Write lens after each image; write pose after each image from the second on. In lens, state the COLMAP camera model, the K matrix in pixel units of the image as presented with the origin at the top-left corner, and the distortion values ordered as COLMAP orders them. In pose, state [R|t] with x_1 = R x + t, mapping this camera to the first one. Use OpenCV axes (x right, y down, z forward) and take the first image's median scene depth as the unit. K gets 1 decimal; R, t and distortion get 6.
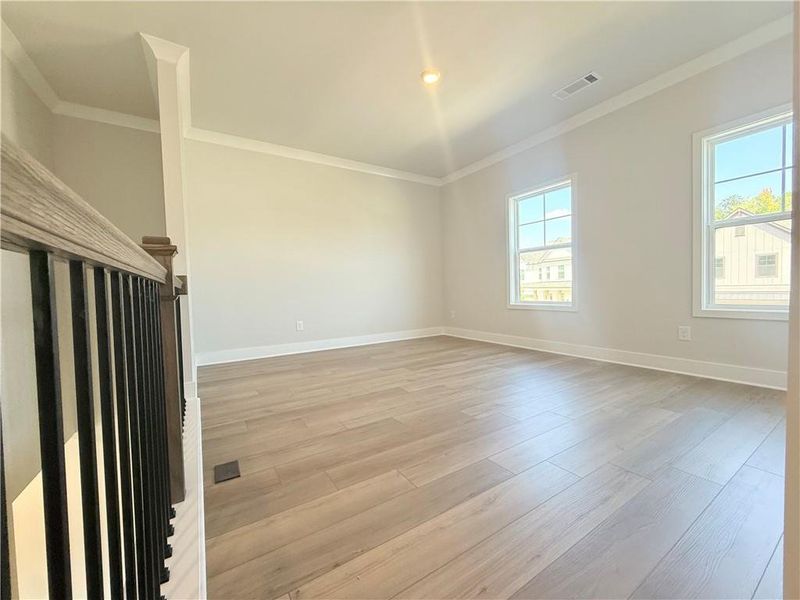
lens RADIAL K [[317.6, 0, 400.0], [0, 317.6, 300.0], [0, 0, 1]] dist [-0.000083, -0.000025]
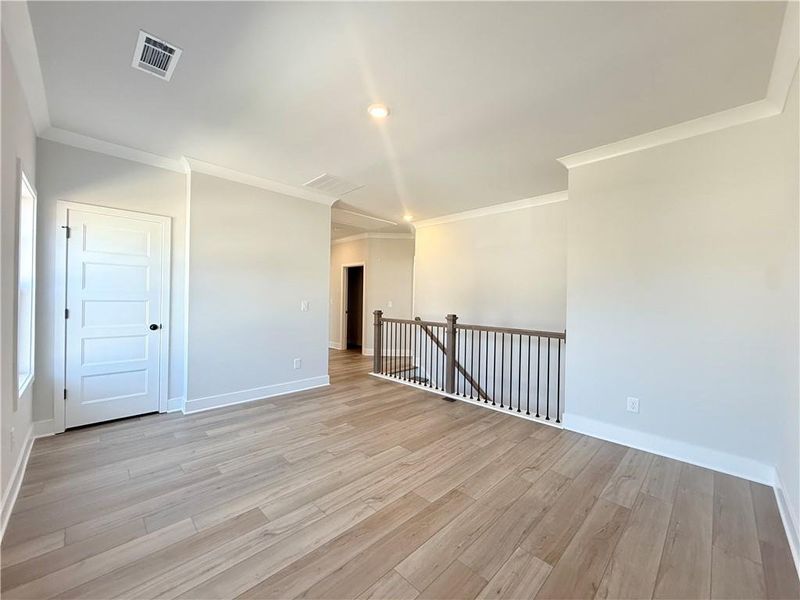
lens RADIAL K [[317.6, 0, 400.0], [0, 317.6, 300.0], [0, 0, 1]] dist [-0.000083, -0.000025]
pose [[-0.976441, 0.011731, -0.215467, 0.298902], [0.001142, 0.998788, 0.049201, -0.300377], [0.215783, 0.047795, -0.975271, 2.429172]]
